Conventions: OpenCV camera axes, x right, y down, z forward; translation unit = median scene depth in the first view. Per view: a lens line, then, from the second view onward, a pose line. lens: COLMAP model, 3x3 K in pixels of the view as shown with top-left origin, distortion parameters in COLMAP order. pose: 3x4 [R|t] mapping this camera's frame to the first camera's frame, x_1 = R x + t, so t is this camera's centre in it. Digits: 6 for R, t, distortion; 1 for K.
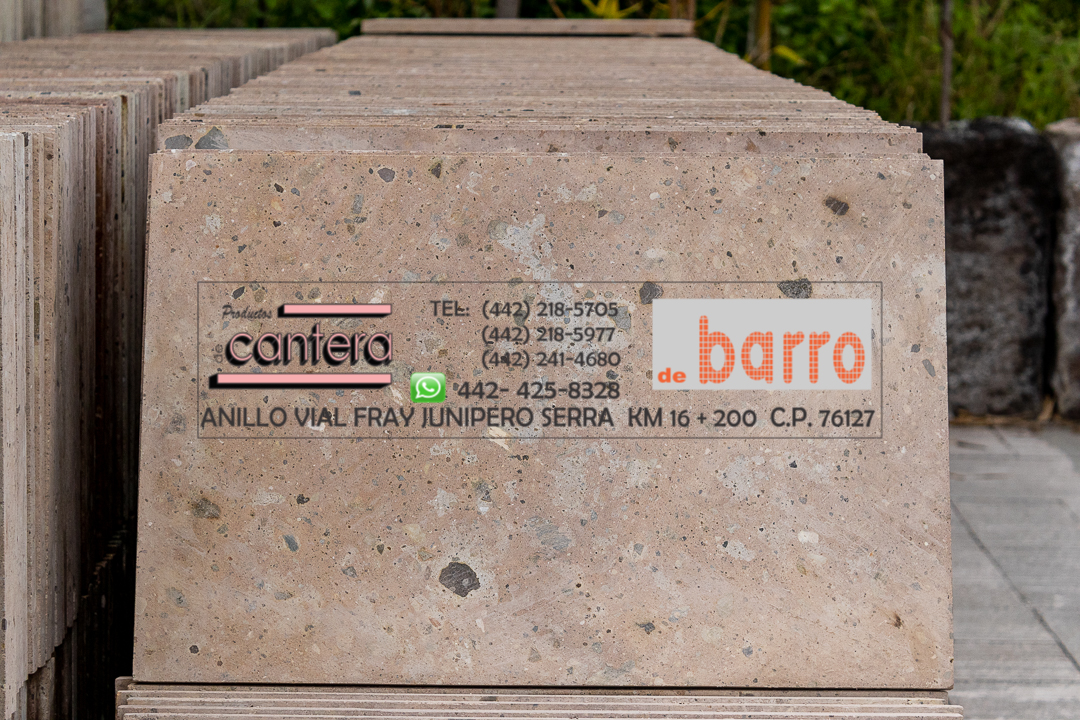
lens RADIAL K [[2718.9, 0, 541.7], [0, 2718.9, 362.9], [0, 0, 1]] dist [-0.062565, 0.000000]
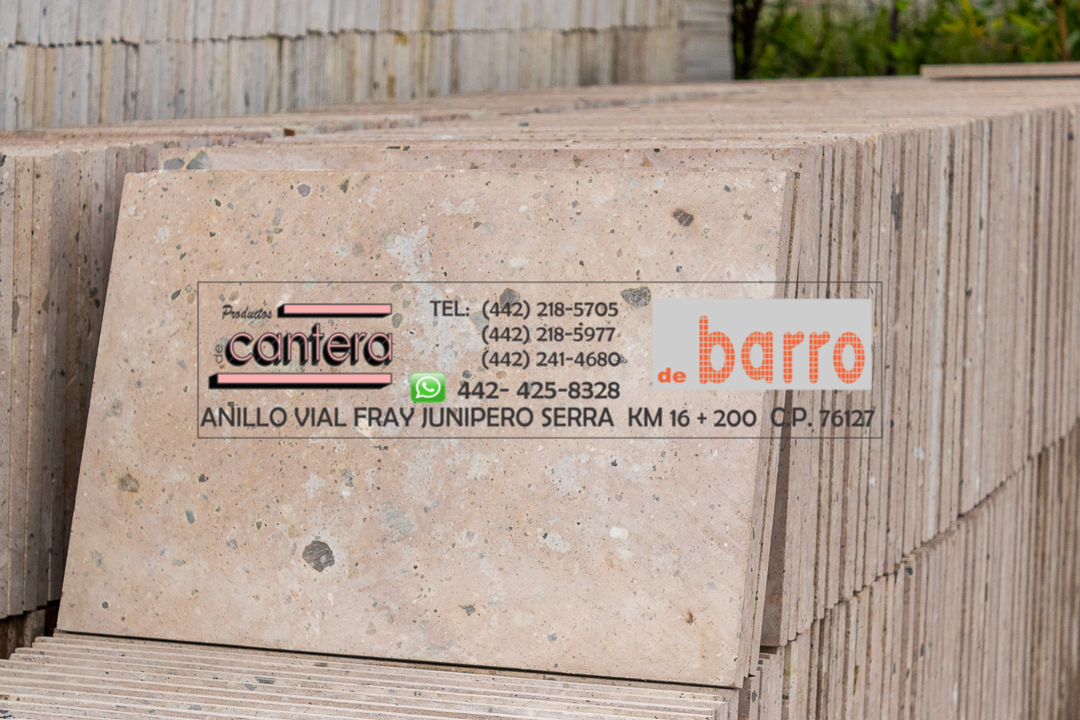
lens RADIAL K [[2718.9, 0, 539.6], [0, 2718.9, 357.5], [0, 0, 1]] dist [-0.062565, 0.000000]
pose [[0.910384, 0.019086, -0.413323, 0.503753], [-0.028955, 0.999425, -0.017624, 0.016076], [0.412749, 0.028012, 0.910414, 0.033356]]
